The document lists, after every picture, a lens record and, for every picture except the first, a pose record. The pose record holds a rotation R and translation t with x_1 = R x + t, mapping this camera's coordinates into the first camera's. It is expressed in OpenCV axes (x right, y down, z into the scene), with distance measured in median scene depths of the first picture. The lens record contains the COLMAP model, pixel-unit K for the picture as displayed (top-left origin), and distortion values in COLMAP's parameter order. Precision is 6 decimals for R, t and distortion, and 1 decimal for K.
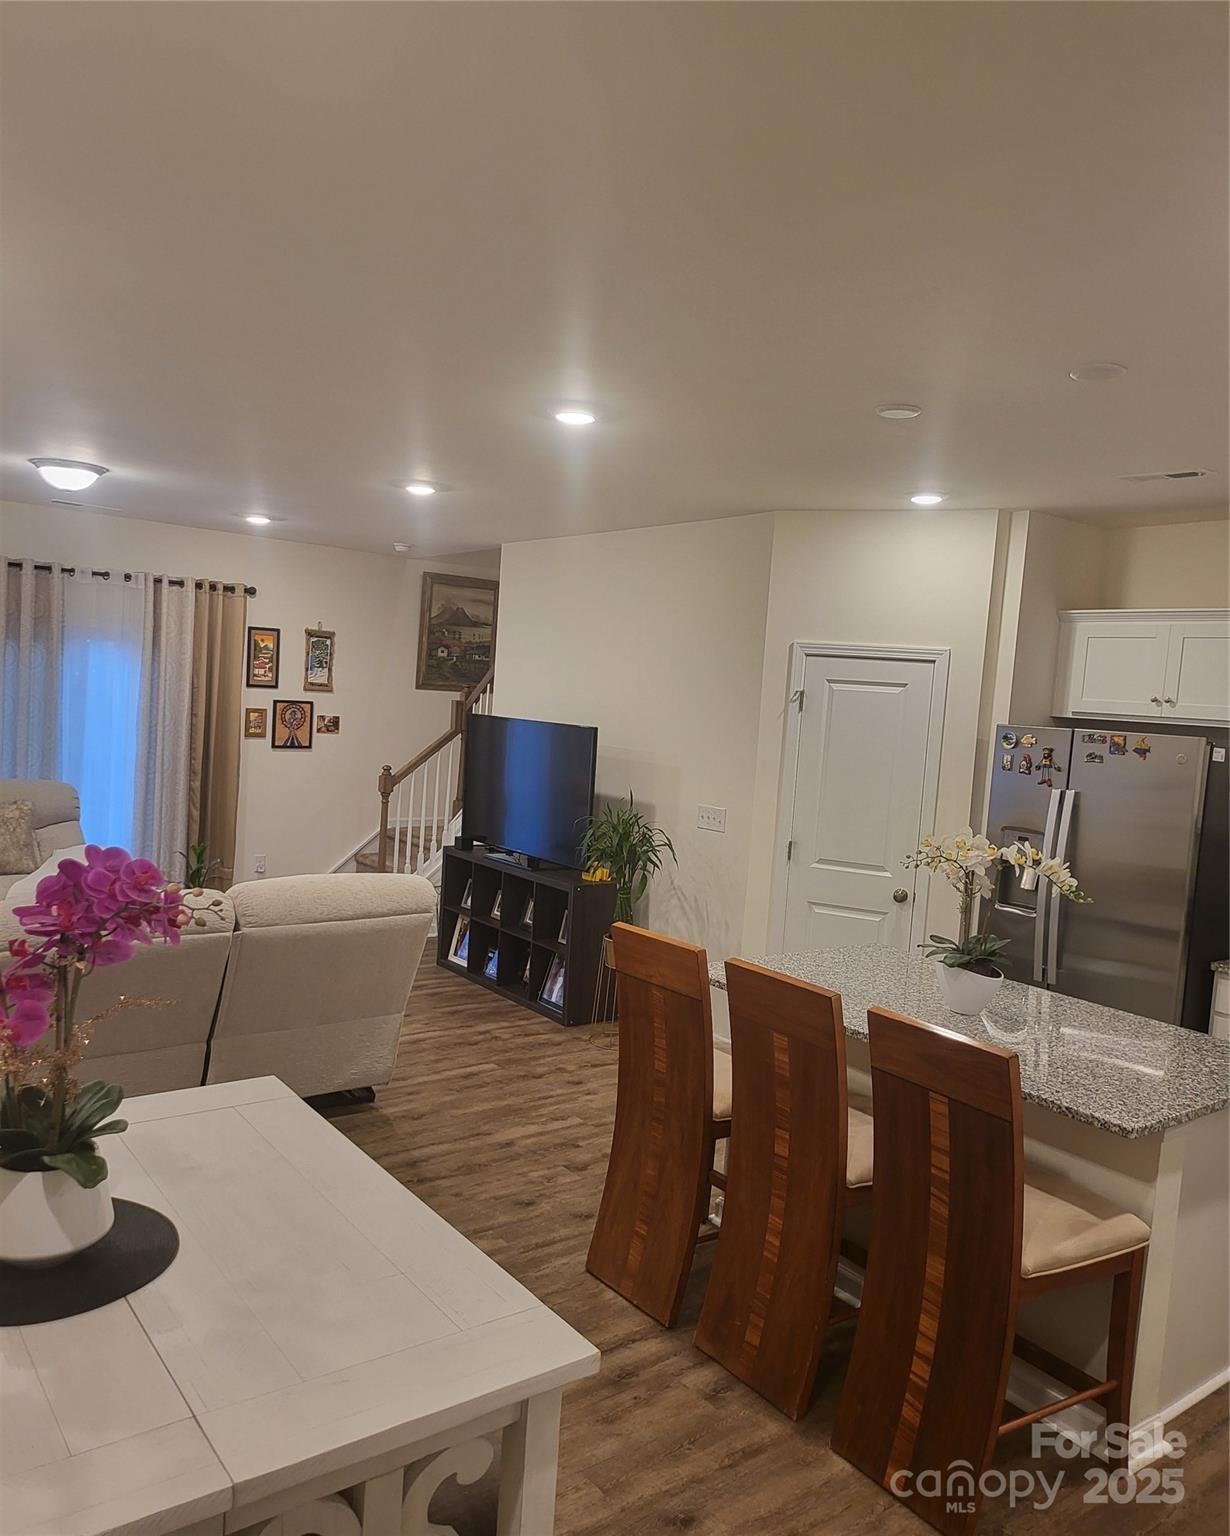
lens RADIAL K [[1144.2, 0, 591.0], [0, 1144.2, 771.3], [0, 0, 1]] dist [0.048350, -0.047248]
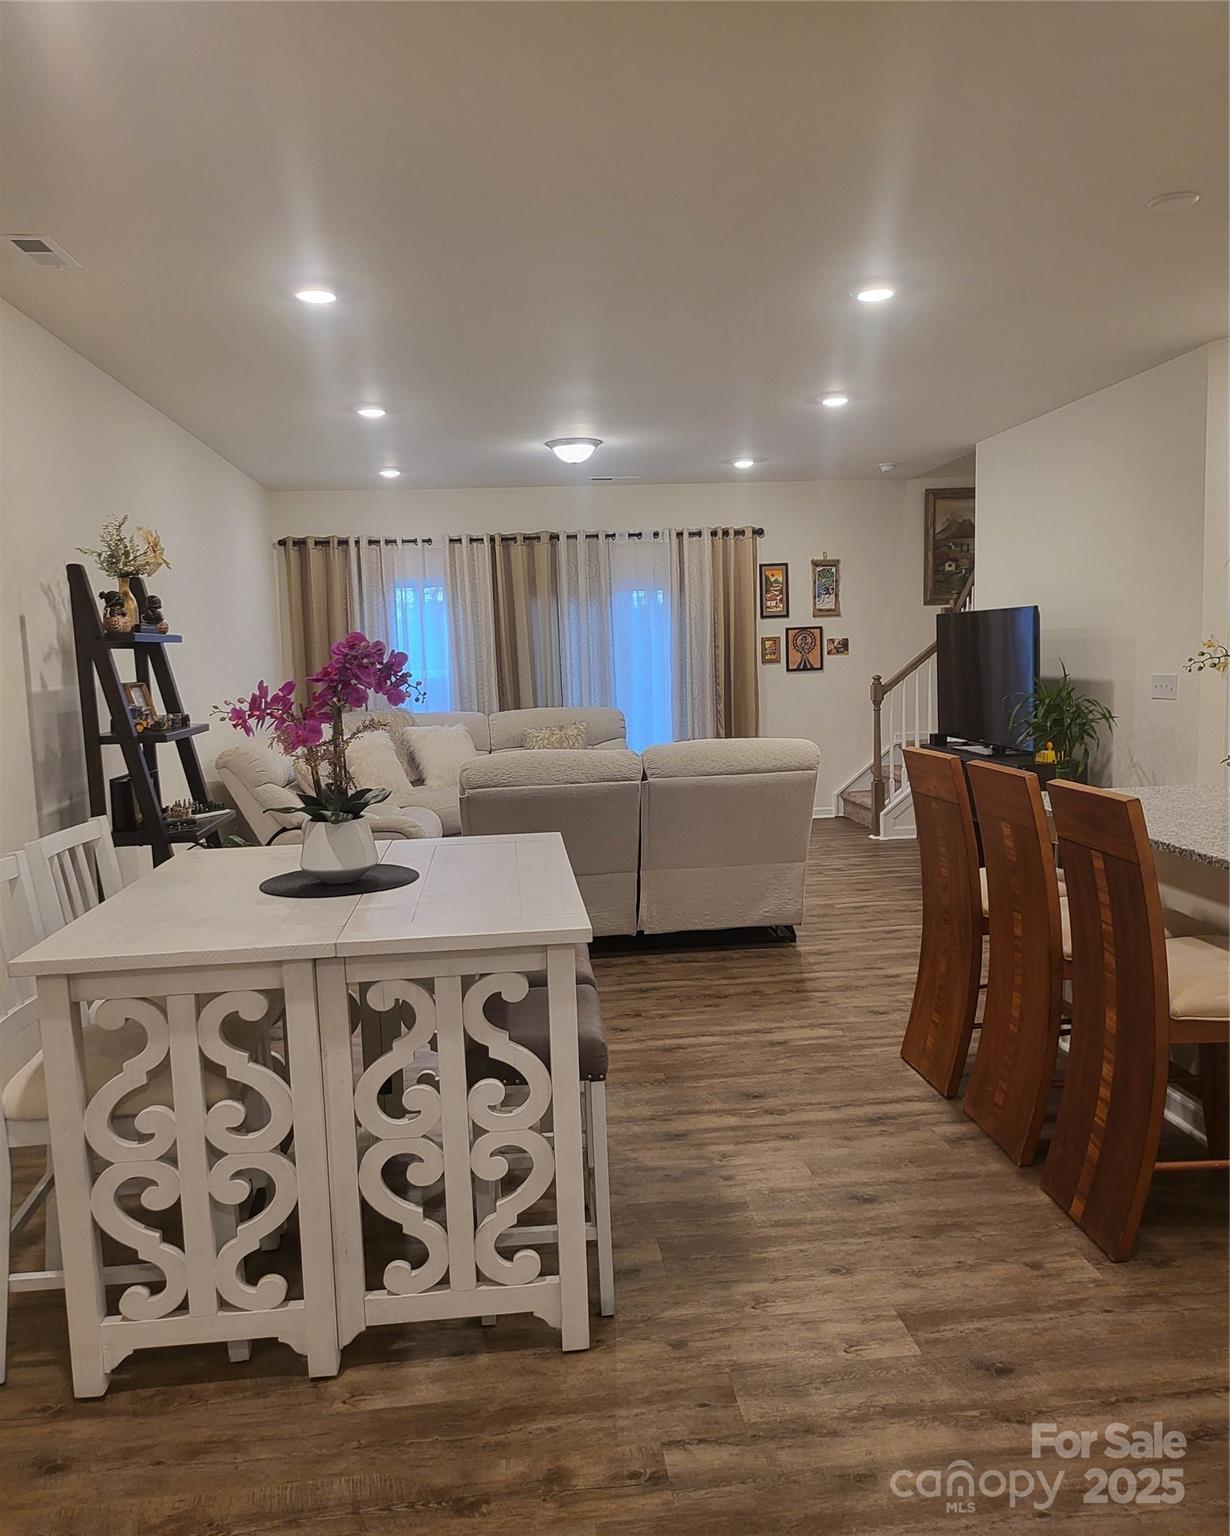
lens RADIAL K [[1144.2, 0, 603.4], [0, 1144.2, 780.0], [0, 0, 1]] dist [0.048350, -0.047248]
pose [[0.851980, -0.034980, -0.522404, 0.231290], [0.053072, 0.998396, 0.019702, 0.083768], [0.520877, -0.044511, 0.852471, -0.066709]]
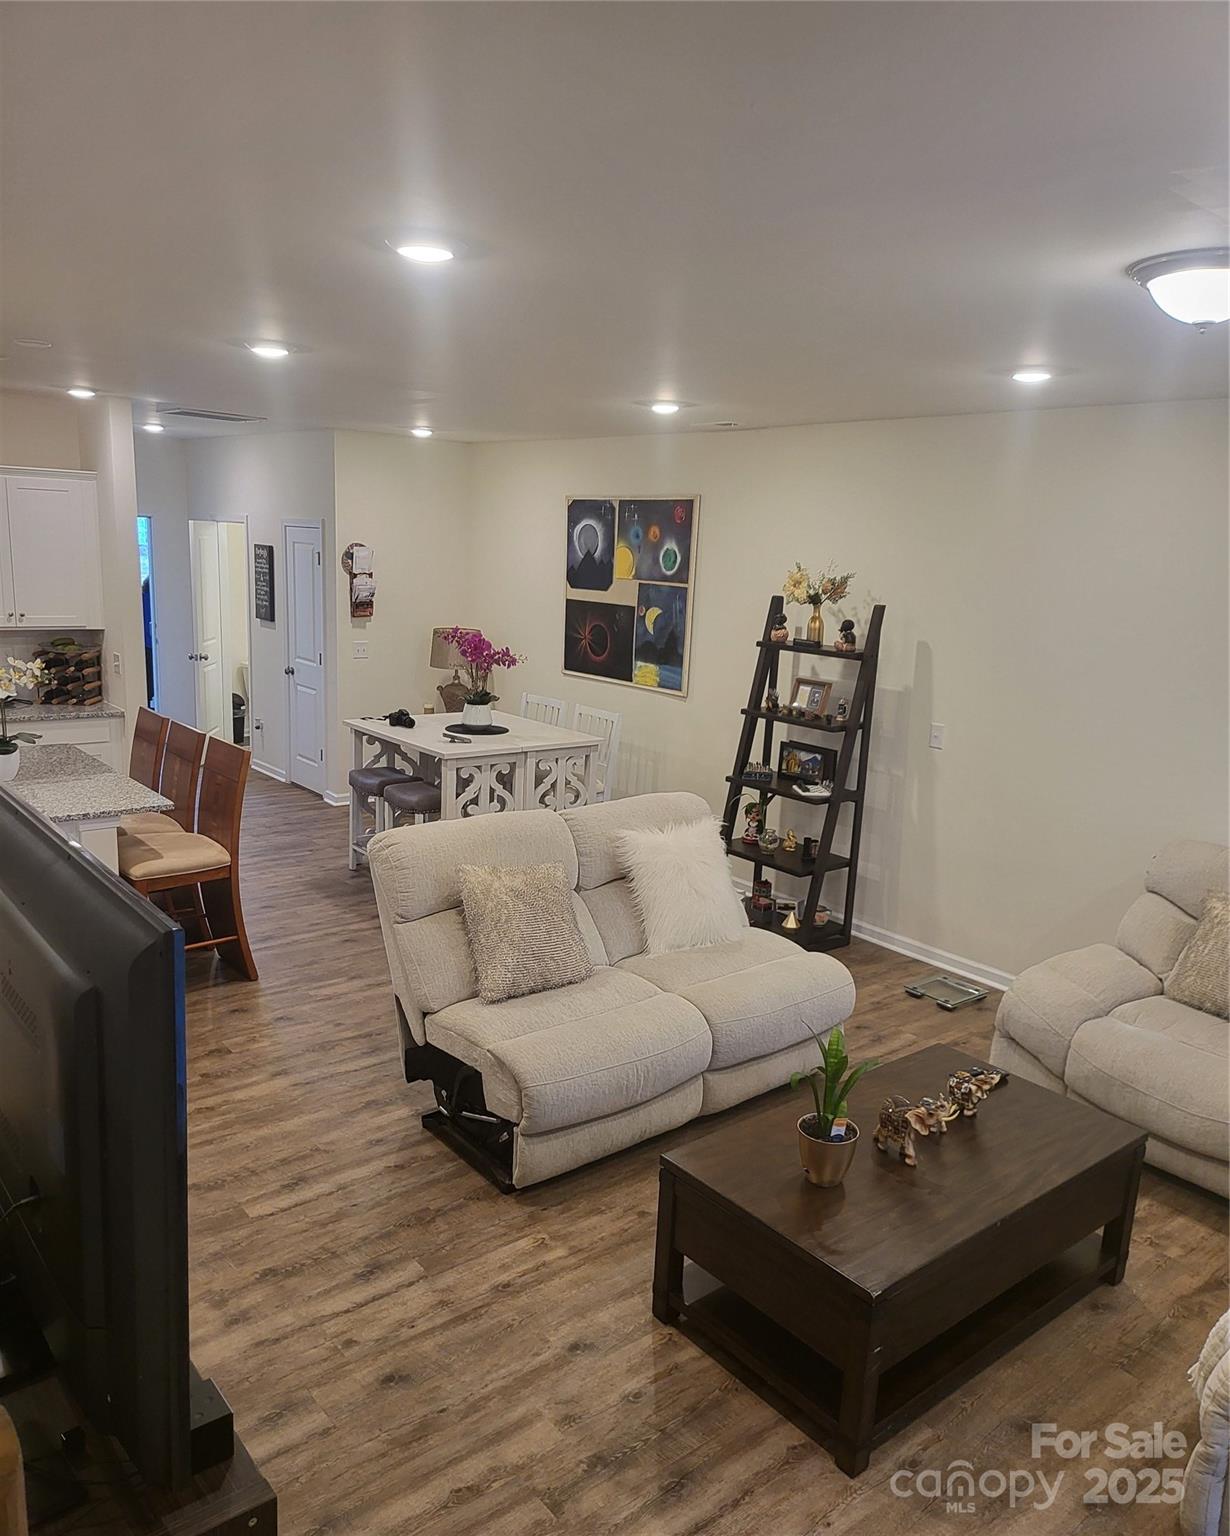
lens RADIAL K [[1144.2, 0, 618.4], [0, 1144.2, 776.6], [0, 0, 1]] dist [0.048350, -0.047248]
pose [[-0.991715, -0.104824, -0.074250, -0.220693], [-0.121104, 0.955691, 0.268307, -0.185466], [0.042835, 0.275076, -0.960468, 1.596230]]
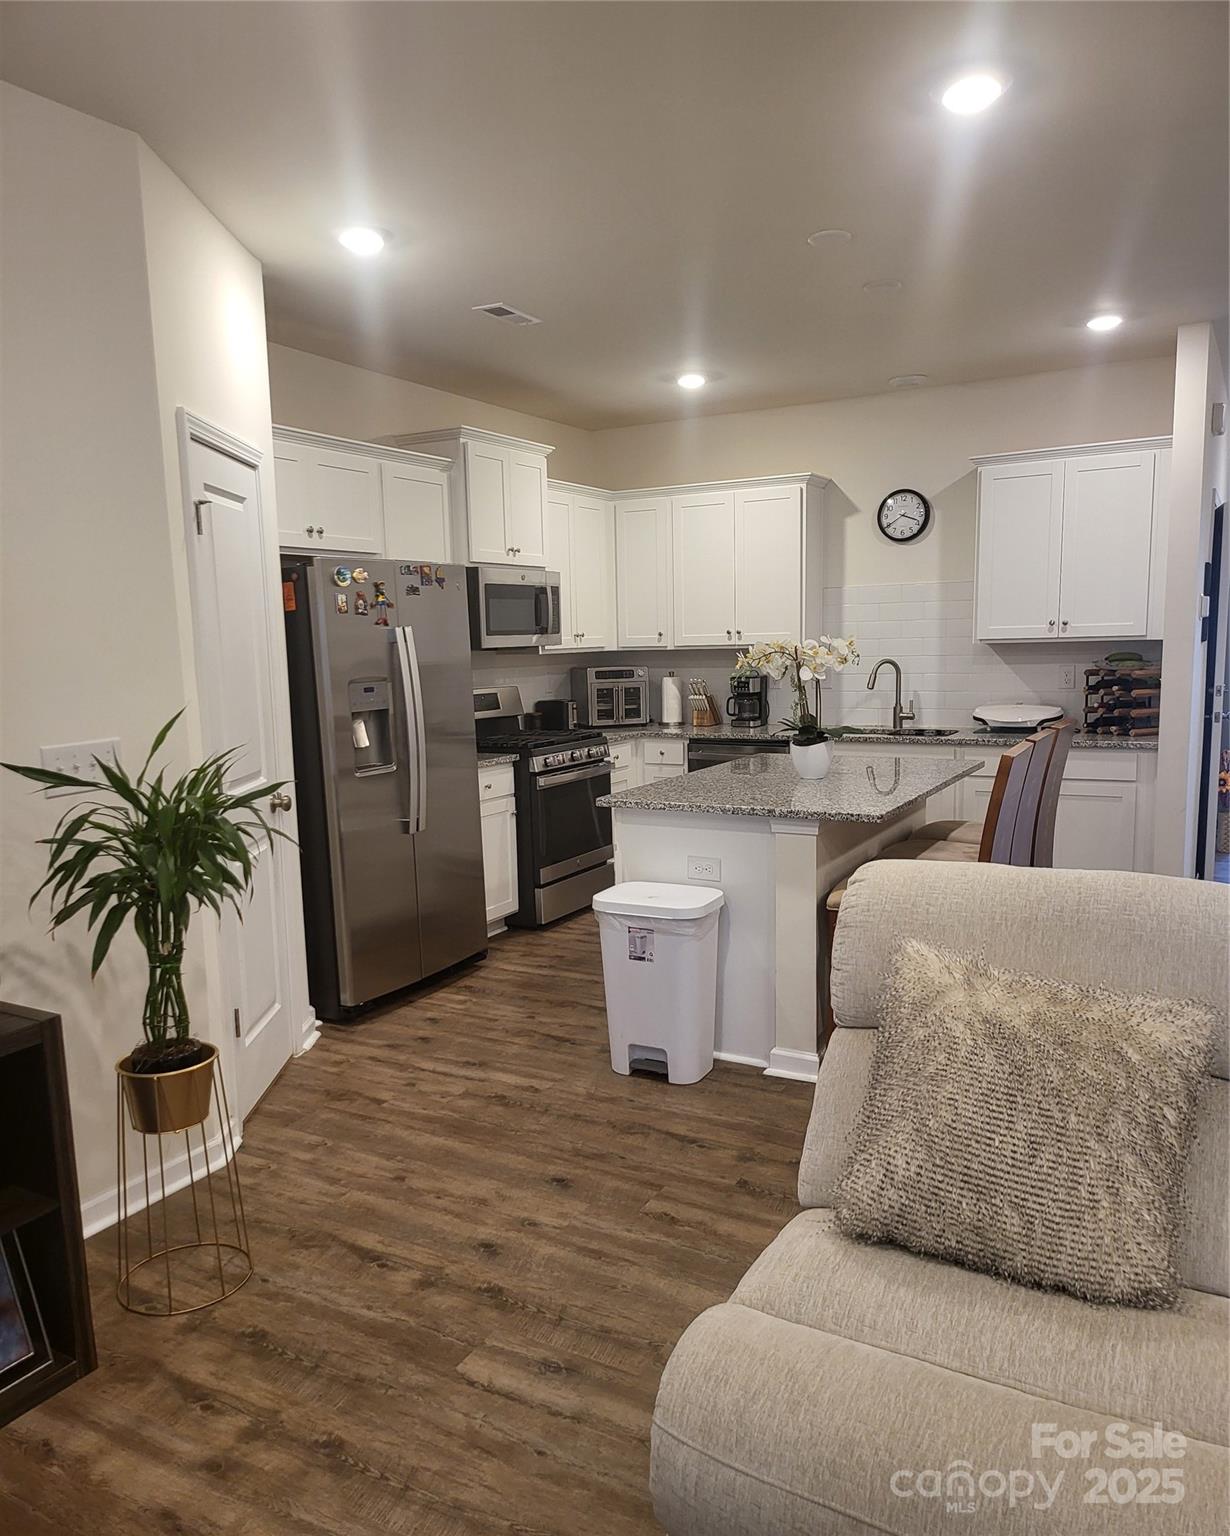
lens RADIAL K [[1144.2, 0, 603.9], [0, 1144.2, 797.2], [0, 0, 1]] dist [0.048350, -0.047248]
pose [[-0.403412, -0.188522, 0.895387, -0.463554], [0.063788, 0.970371, 0.233049, -0.050782], [-0.912792, 0.151130, -0.379434, 1.102666]]
